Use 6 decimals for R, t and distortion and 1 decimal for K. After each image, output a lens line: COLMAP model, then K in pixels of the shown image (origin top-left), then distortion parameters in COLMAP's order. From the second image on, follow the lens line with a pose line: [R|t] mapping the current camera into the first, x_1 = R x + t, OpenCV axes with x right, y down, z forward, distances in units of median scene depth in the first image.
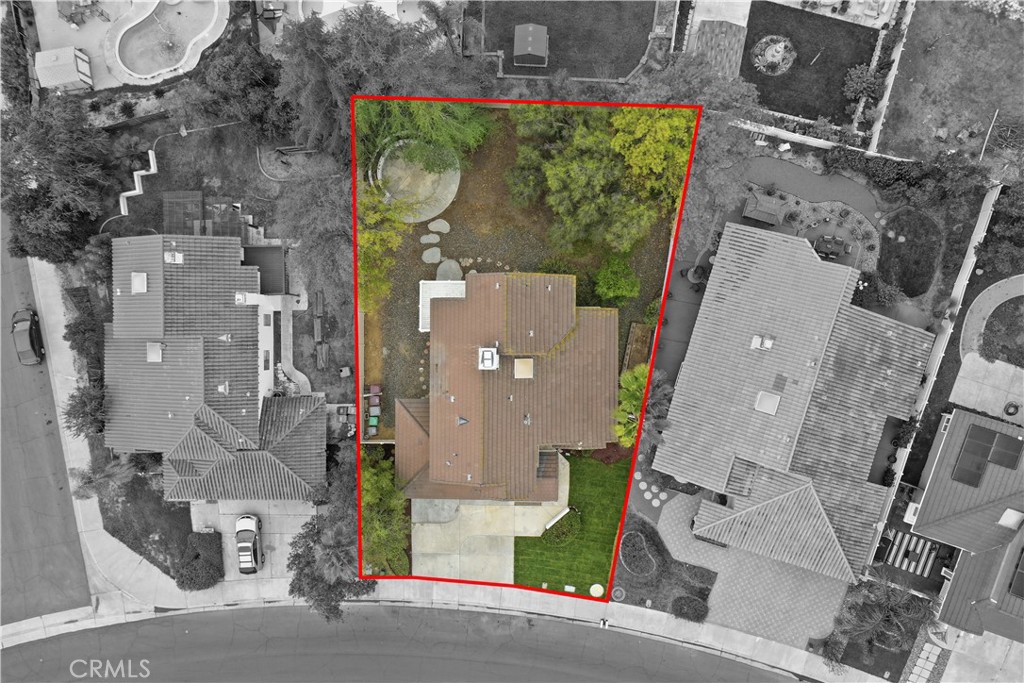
lens RADIAL K [[809.1, 0, 512.0], [0, 809.1, 341.5], [0, 0, 1]] dist [0.007036, 0.004833]
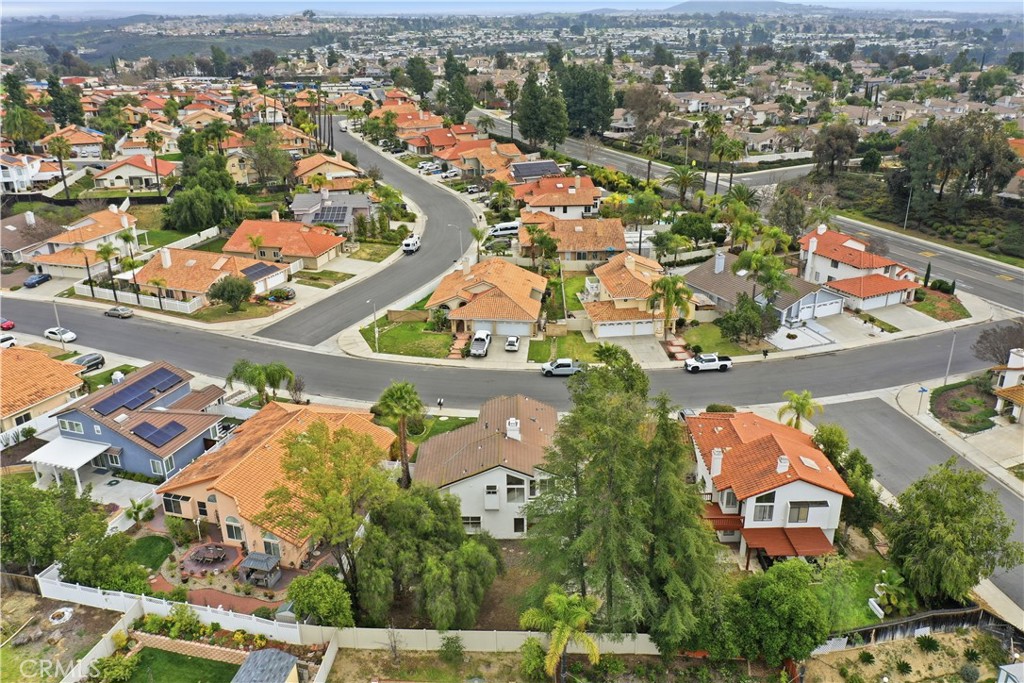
lens RADIAL K [[809.1, 0, 512.0], [0, 809.1, 341.5], [0, 0, 1]] dist [0.007036, 0.004833]
pose [[-0.998261, 0.056613, 0.016411, -0.050062], [-0.006308, -0.379435, 0.925197, -0.993183], [0.058606, 0.923485, 0.379132, 0.327572]]
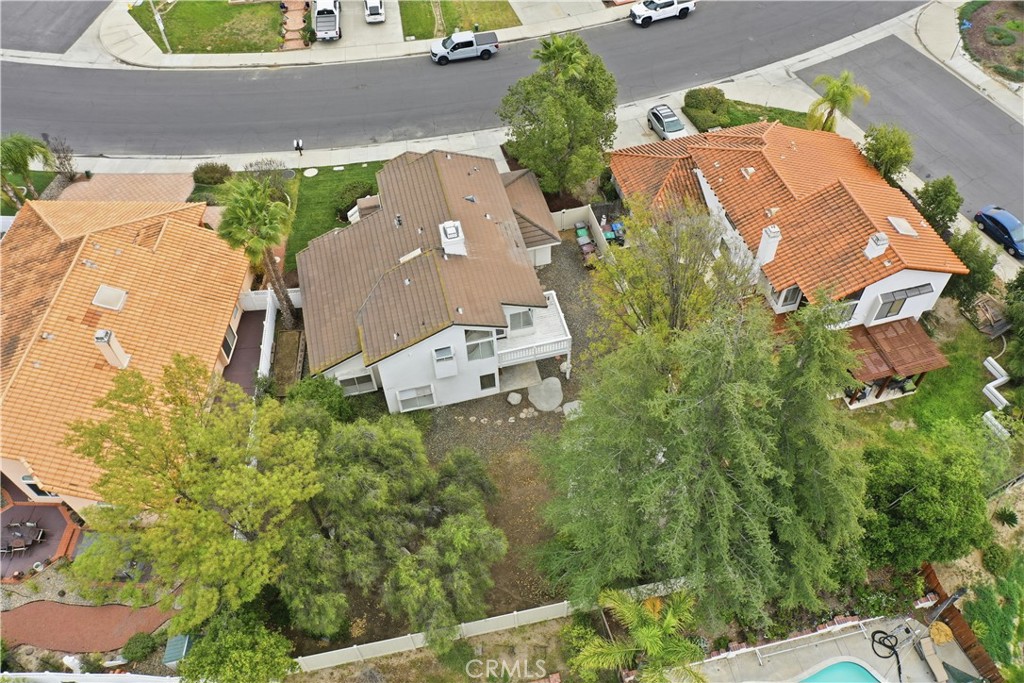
lens RADIAL K [[809.1, 0, 512.0], [0, 809.1, 341.5], [0, 0, 1]] dist [0.007036, 0.004833]
pose [[-0.966220, 0.239252, -0.095803, 0.013161], [-0.247880, -0.760991, 0.599540, -0.489469], [0.070536, 0.603035, 0.794590, 0.369615]]
